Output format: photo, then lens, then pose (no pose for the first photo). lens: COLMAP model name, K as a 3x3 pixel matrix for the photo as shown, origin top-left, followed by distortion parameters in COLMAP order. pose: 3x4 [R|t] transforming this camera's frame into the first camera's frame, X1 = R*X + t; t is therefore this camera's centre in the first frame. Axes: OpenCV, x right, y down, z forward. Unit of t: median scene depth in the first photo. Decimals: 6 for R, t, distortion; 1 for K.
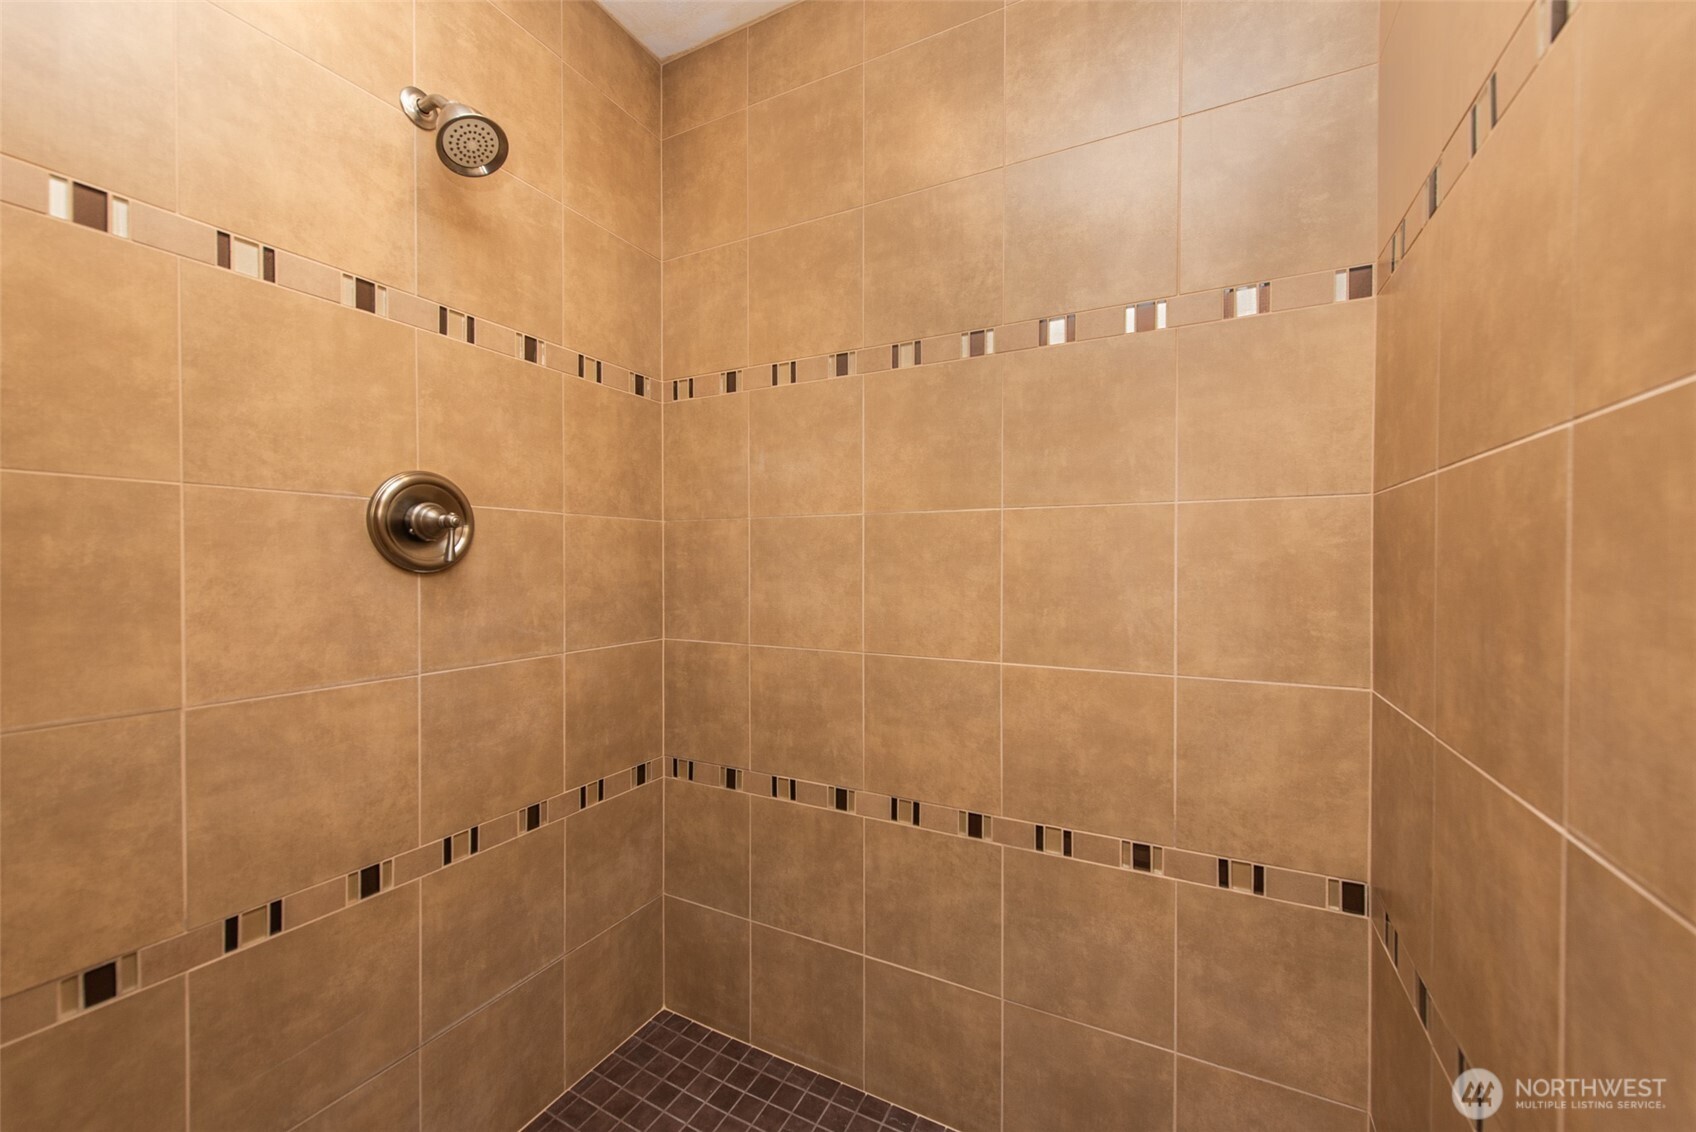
lens RADIAL K [[684.5, 0, 843.5], [0, 684.5, 567.1], [0, 0, 1]] dist [0.019795, -0.008152]
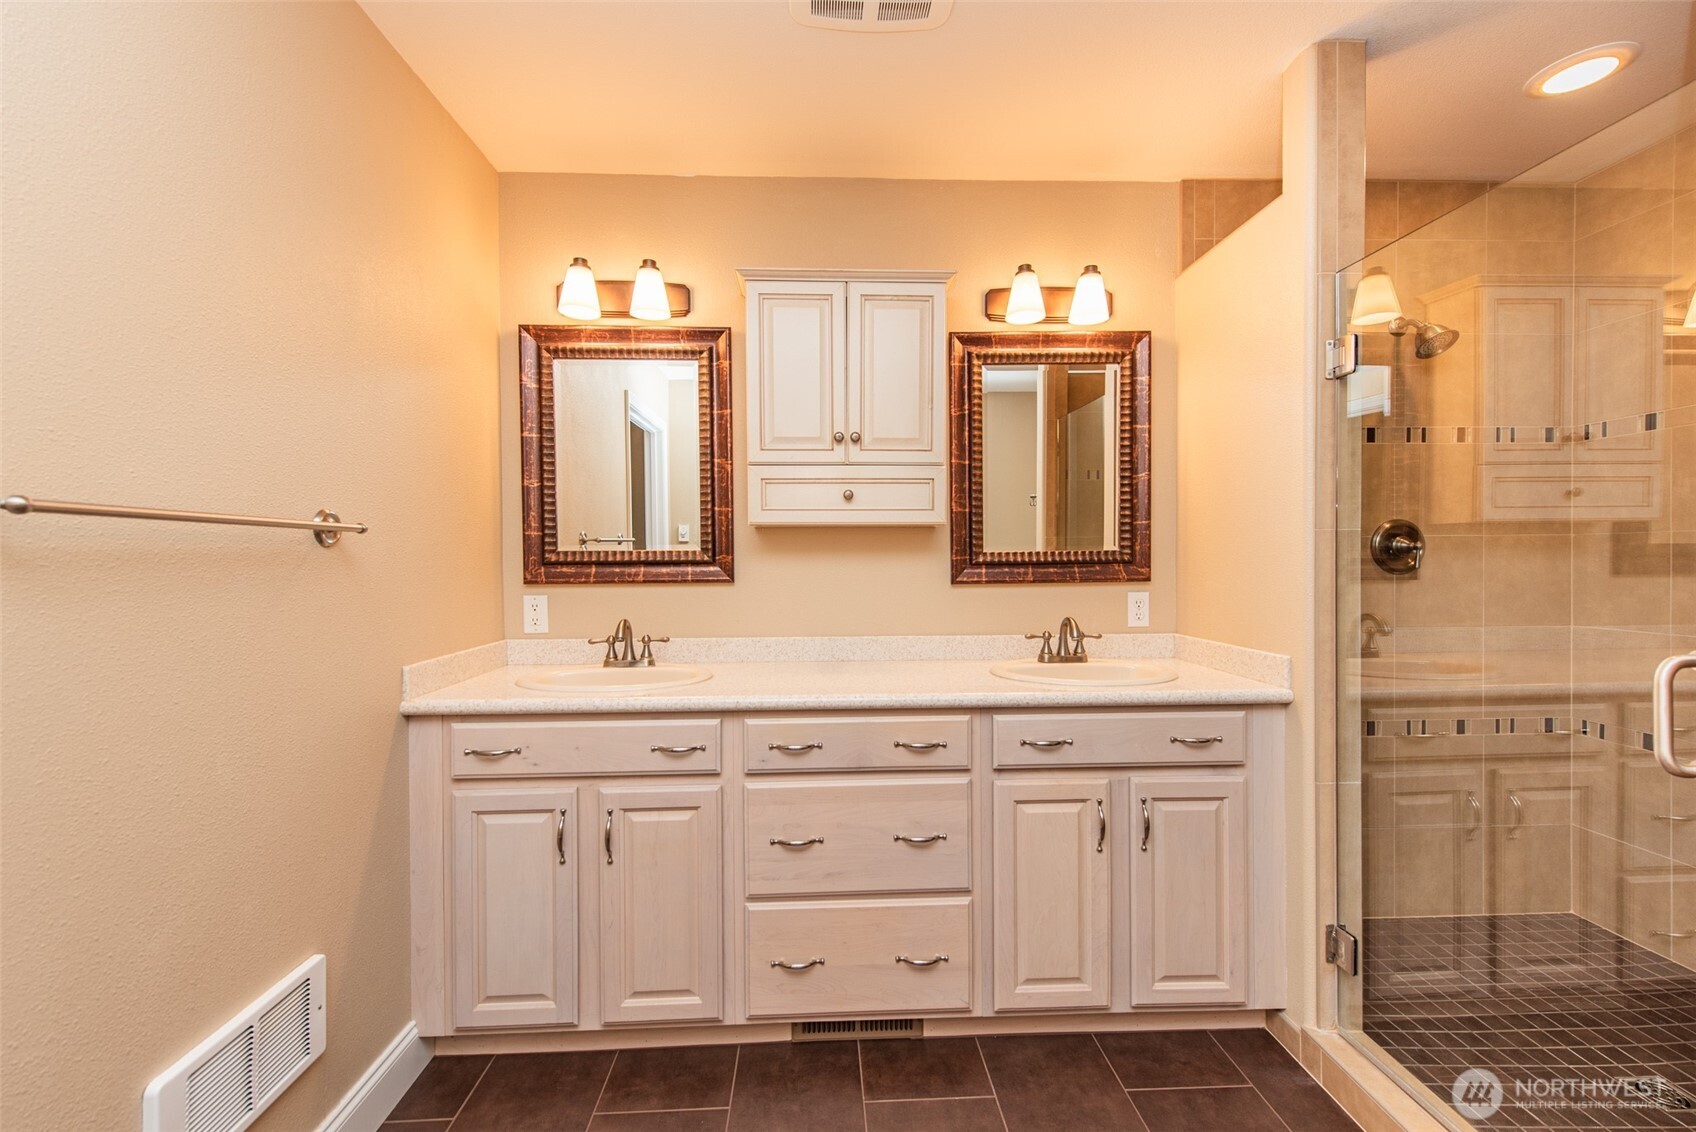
lens RADIAL K [[711.8, 0, 848.0], [0, 711.8, 566.0], [0, 0, 1]] dist [0.015727, -0.004785]
pose [[0.508999, 0.006777, -0.860741, 0.255215], [-0.001676, 0.999975, 0.006882, -0.019561], [0.860766, -0.002060, 0.508997, -1.054775]]
